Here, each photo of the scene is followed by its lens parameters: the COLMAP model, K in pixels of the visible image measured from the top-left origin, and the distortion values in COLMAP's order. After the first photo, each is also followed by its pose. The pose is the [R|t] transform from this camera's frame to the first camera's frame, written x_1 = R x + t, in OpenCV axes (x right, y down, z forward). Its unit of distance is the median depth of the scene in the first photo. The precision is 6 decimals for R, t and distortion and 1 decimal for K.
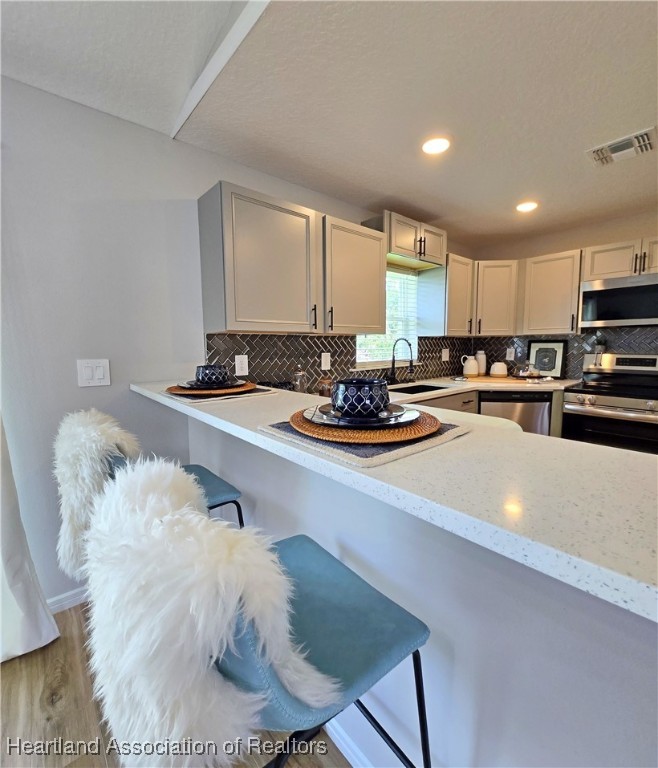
lens RADIAL K [[343.6, 0, 329.9], [0, 343.6, 381.4], [0, 0, 1]] dist [0.001981, -0.003418]
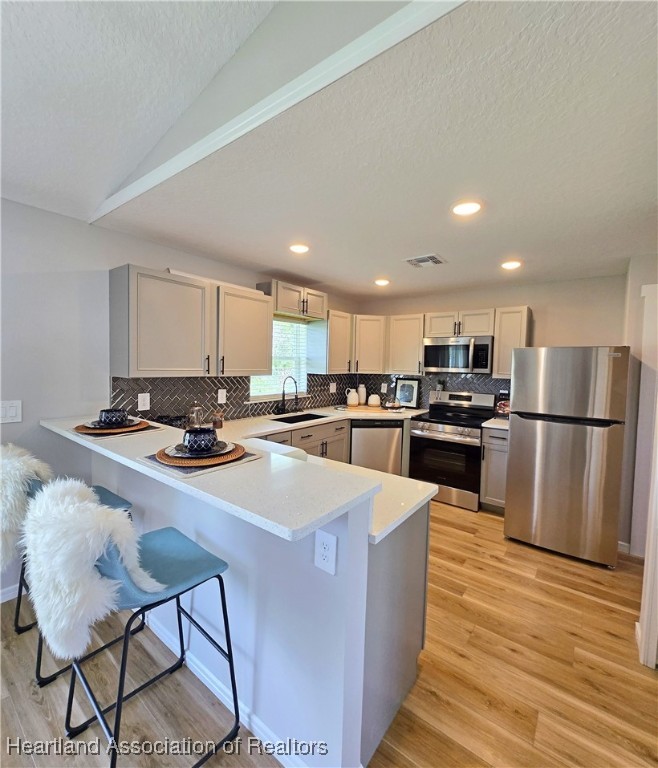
lens RADIAL K [[343.6, 0, 329.8], [0, 343.6, 379.6], [0, 0, 1]] dist [0.001981, -0.003418]
pose [[0.978943, 0.020755, 0.203077, 0.114396], [-0.008987, 0.998235, -0.058700, -0.049995], [-0.203937, 0.055639, 0.977402, -0.268409]]
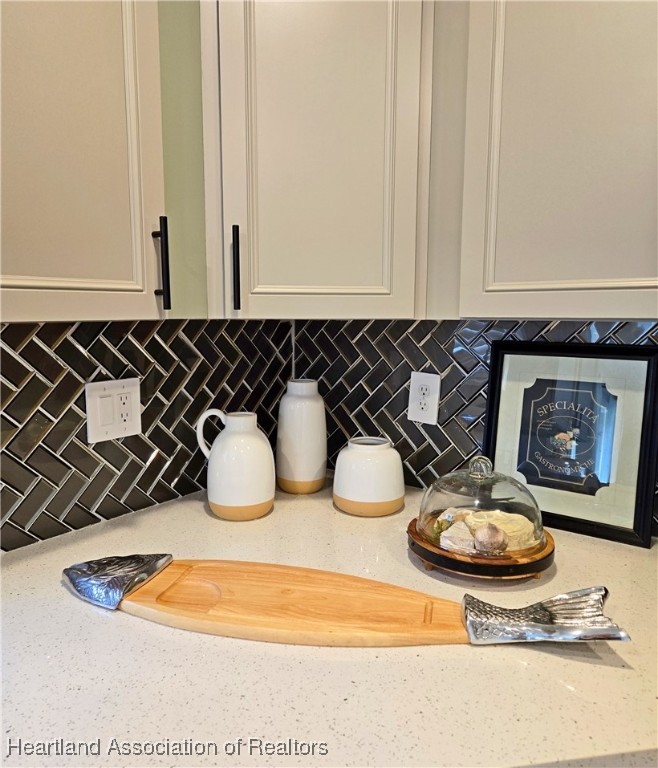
lens RADIAL K [[614.0, 0, 335.0], [0, 614.0, 386.1], [0, 0, 1]] dist [0.046912, -0.021729]
pose [[0.977126, -0.016400, 0.212028, 0.560412], [0.012545, 0.999731, 0.019514, -0.139713], [-0.212291, -0.016408, 0.977069, 0.901688]]
